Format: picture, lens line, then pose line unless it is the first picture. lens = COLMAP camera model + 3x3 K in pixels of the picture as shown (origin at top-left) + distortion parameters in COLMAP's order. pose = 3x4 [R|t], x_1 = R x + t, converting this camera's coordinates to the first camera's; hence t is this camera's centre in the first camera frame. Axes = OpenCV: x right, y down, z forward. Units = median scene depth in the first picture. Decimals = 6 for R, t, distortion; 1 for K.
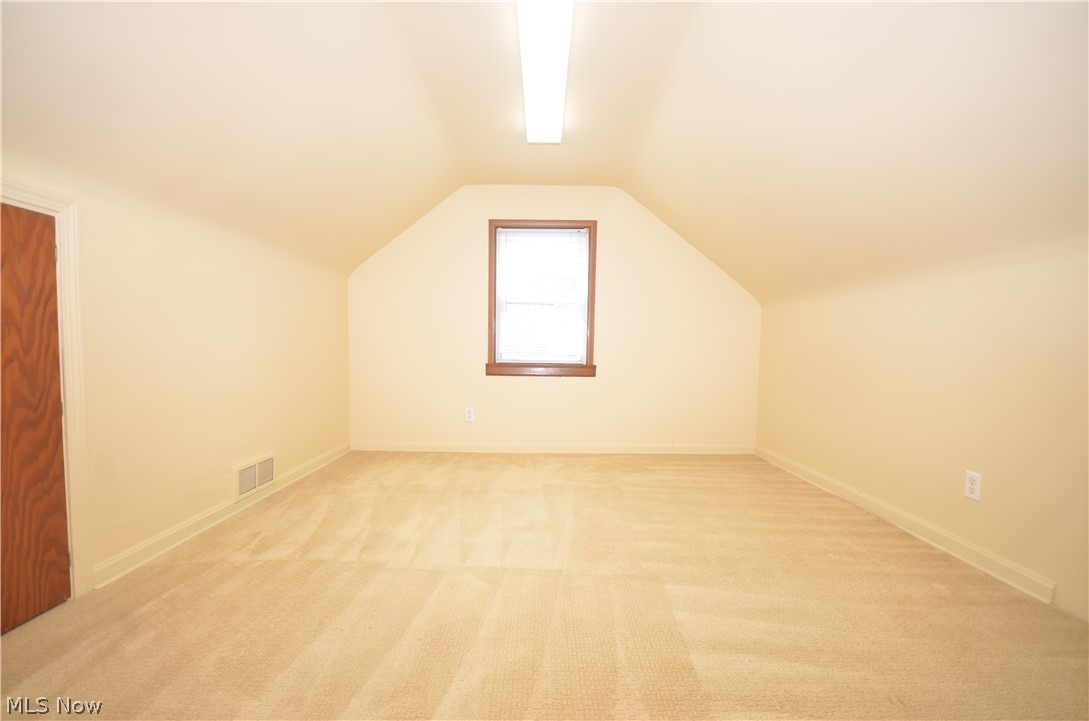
lens RADIAL K [[475.1, 0, 545.2], [0, 475.1, 372.4], [0, 0, 1]] dist [-0.000434, -0.005351]
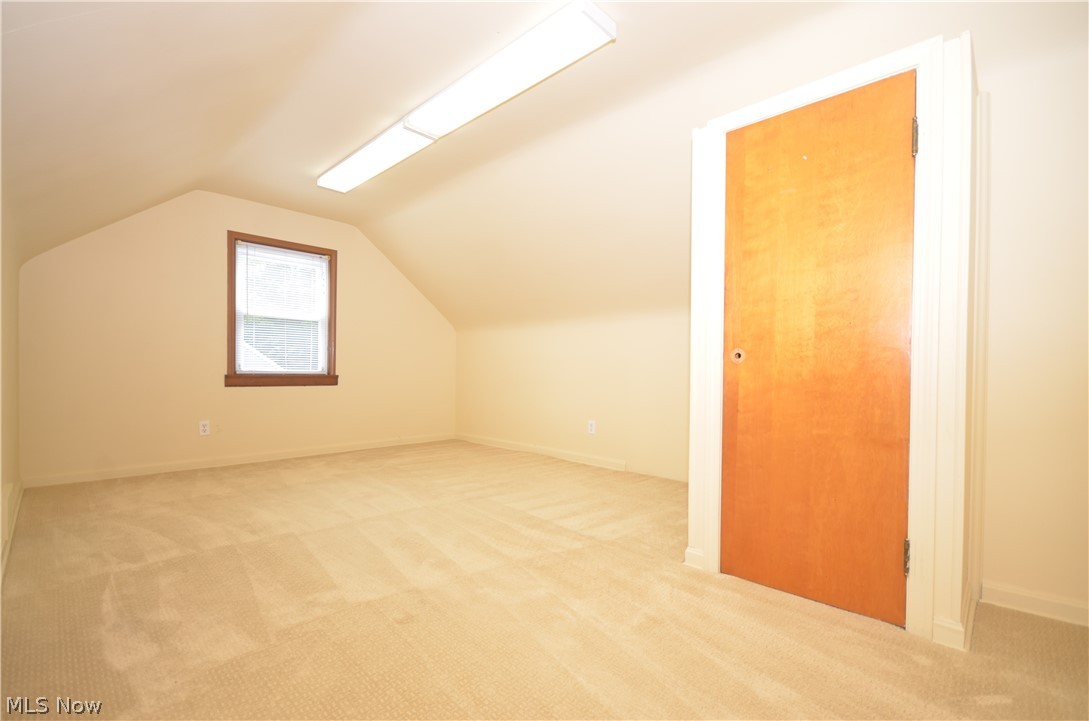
lens RADIAL K [[475.1, 0, 542.7], [0, 475.1, 361.7], [0, 0, 1]] dist [-0.000434, -0.005351]
pose [[0.699742, 0.009158, 0.714337, -0.365036], [0.033330, 0.998411, -0.045448, 0.021088], [-0.713618, 0.055611, 0.698325, -0.152897]]
